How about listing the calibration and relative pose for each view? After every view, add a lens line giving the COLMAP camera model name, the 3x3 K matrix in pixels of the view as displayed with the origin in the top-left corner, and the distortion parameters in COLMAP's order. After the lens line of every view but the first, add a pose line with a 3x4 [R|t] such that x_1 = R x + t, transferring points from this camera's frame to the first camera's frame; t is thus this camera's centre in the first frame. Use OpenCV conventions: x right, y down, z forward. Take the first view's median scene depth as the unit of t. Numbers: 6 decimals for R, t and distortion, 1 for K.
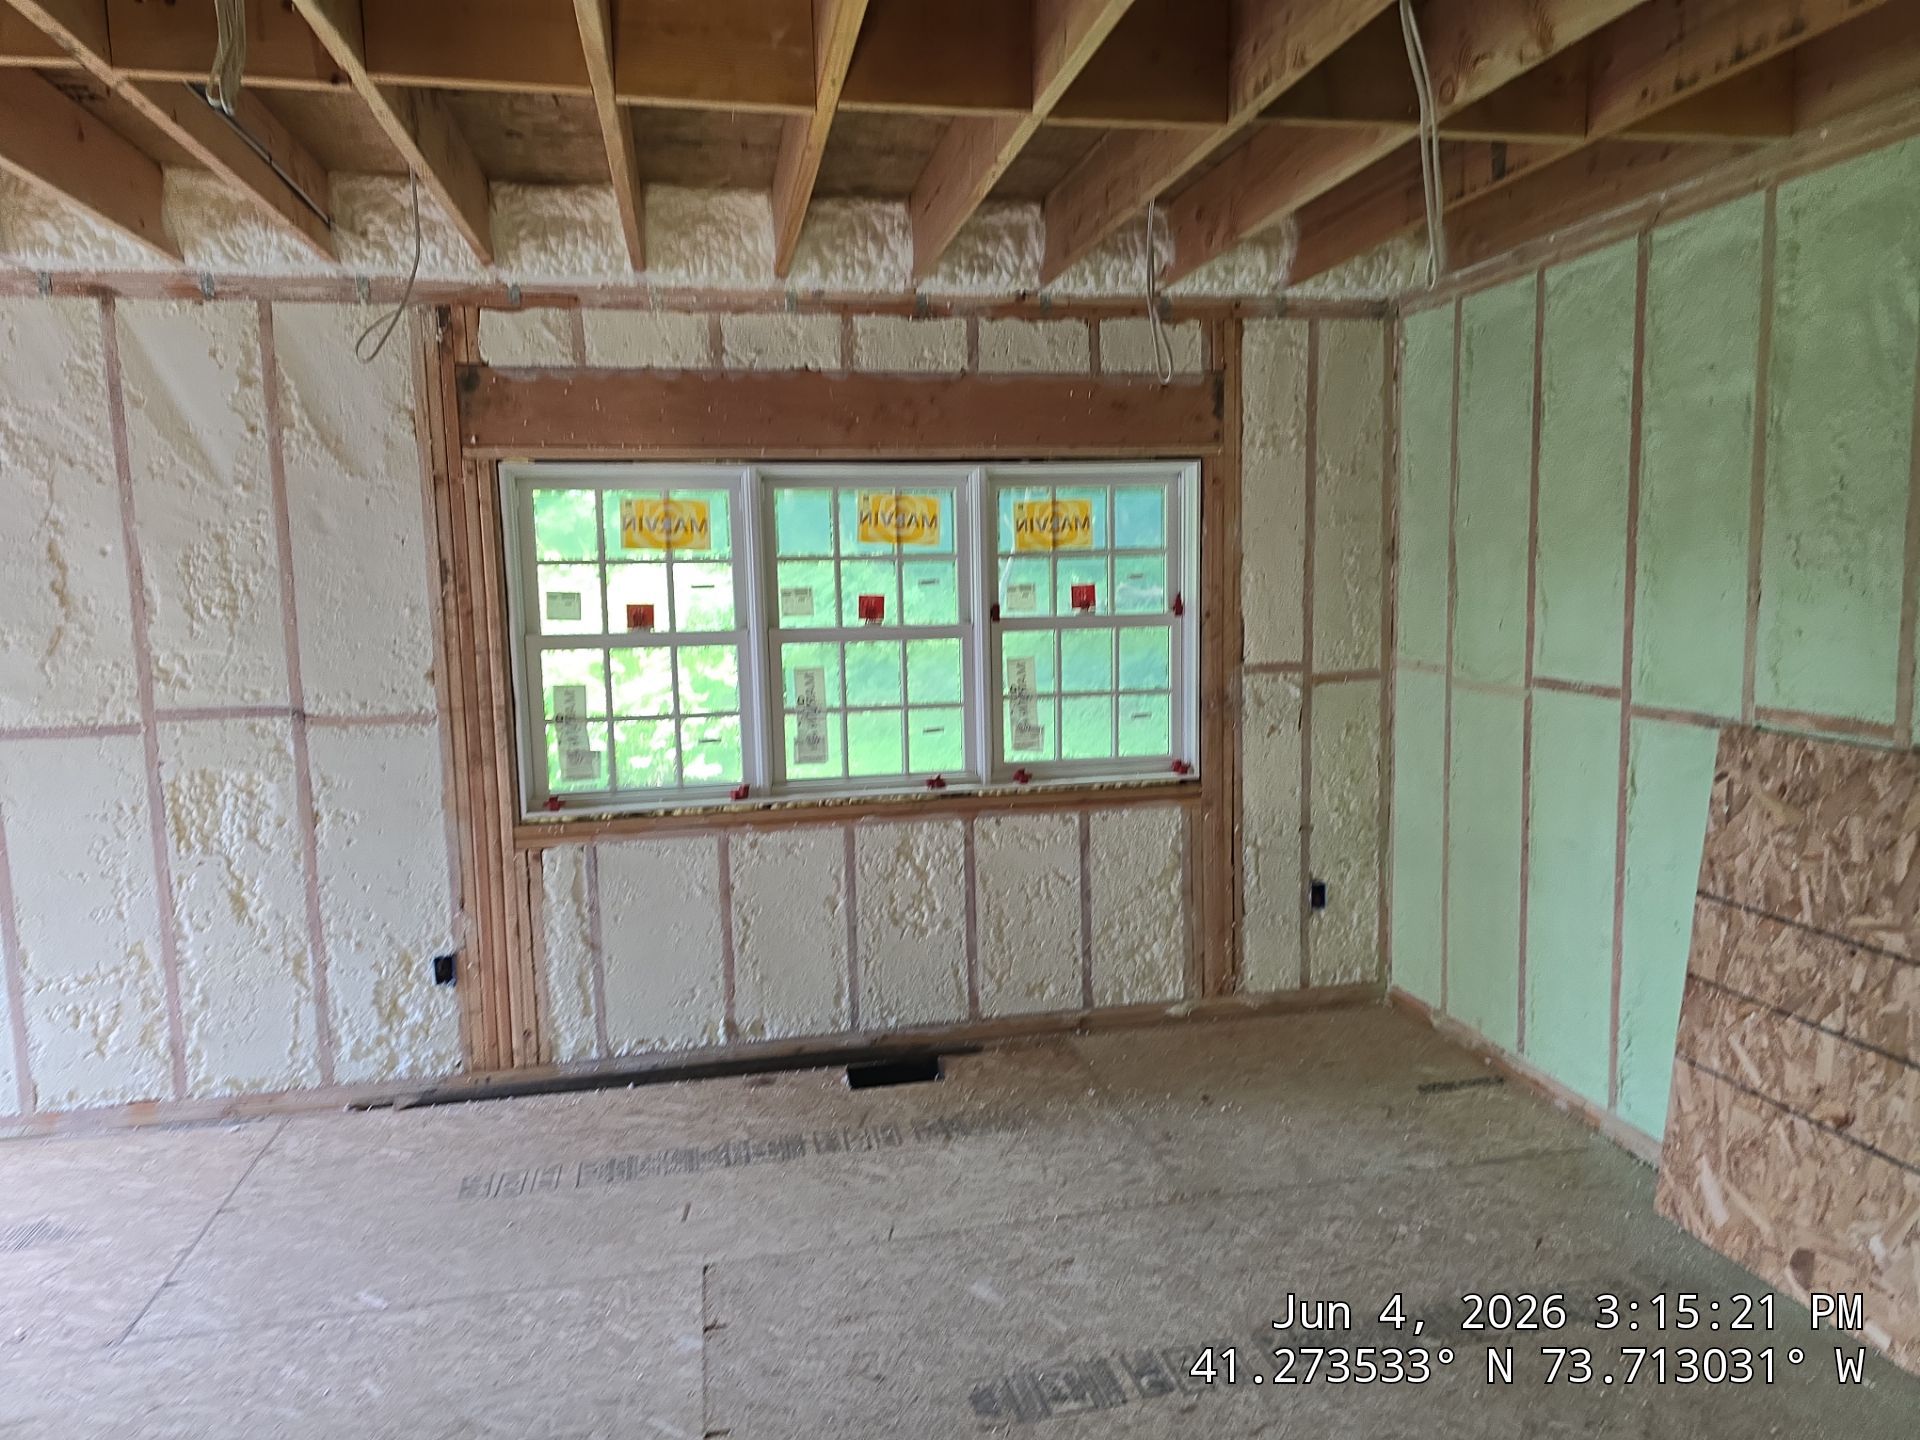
lens RADIAL K [[1267.9, 0, 979.7], [0, 1267.9, 719.0], [0, 0, 1]] dist [0.061008, -0.065056]
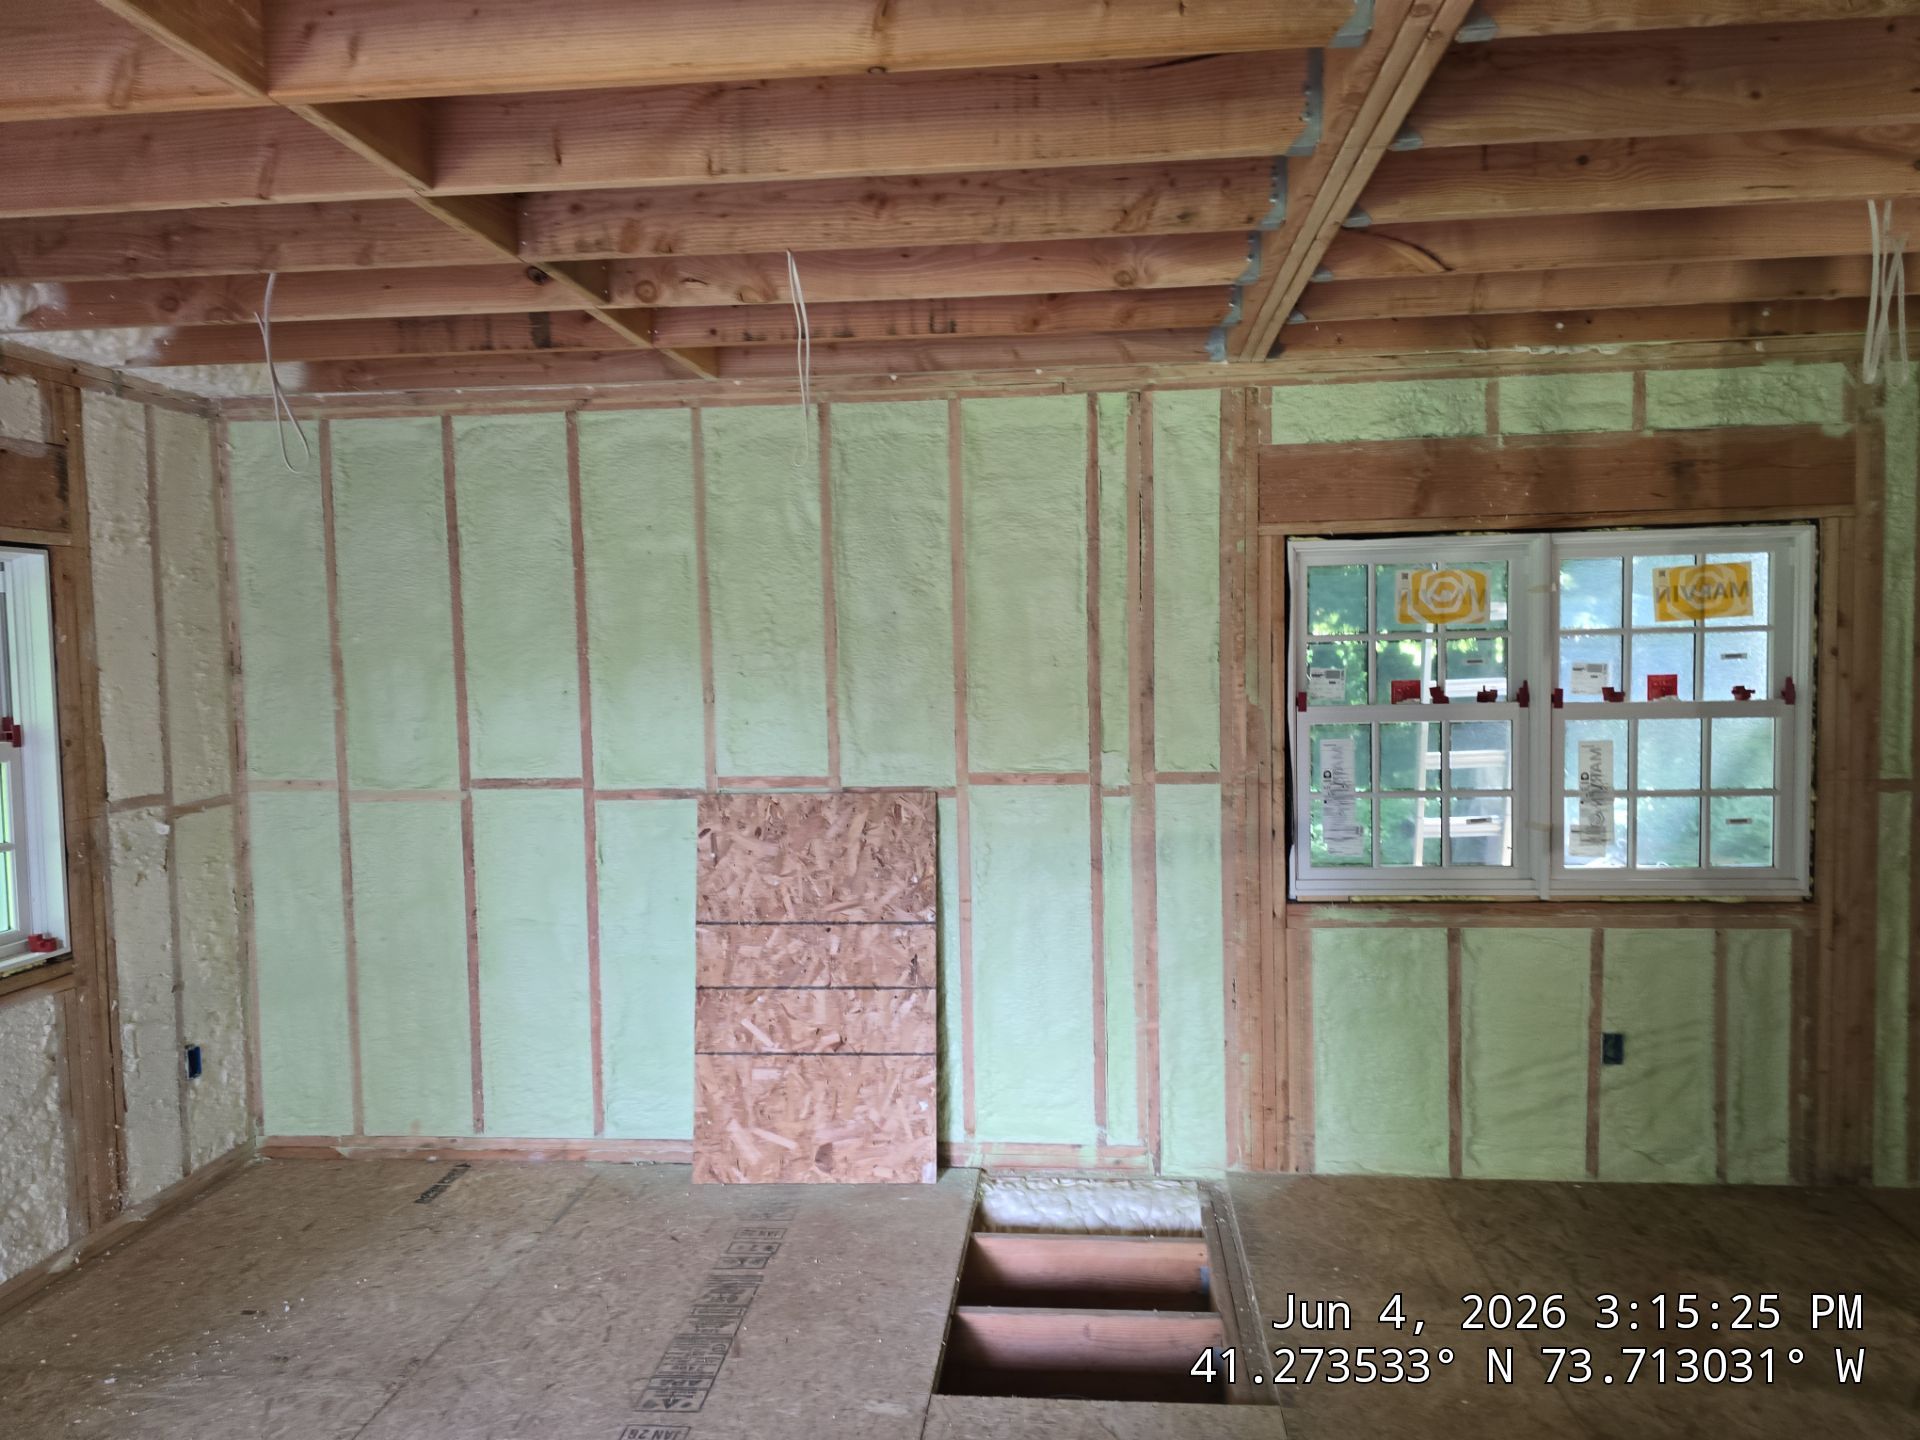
lens RADIAL K [[1274.9, 0, 976.6], [0, 1274.9, 717.8], [0, 0, 1]] dist [0.057221, -0.056600]
pose [[0.299170, -0.034732, 0.953567, -0.482947], [0.127784, 0.991794, -0.003966, -0.025451], [-0.945605, 0.123038, 0.301154, 0.251259]]
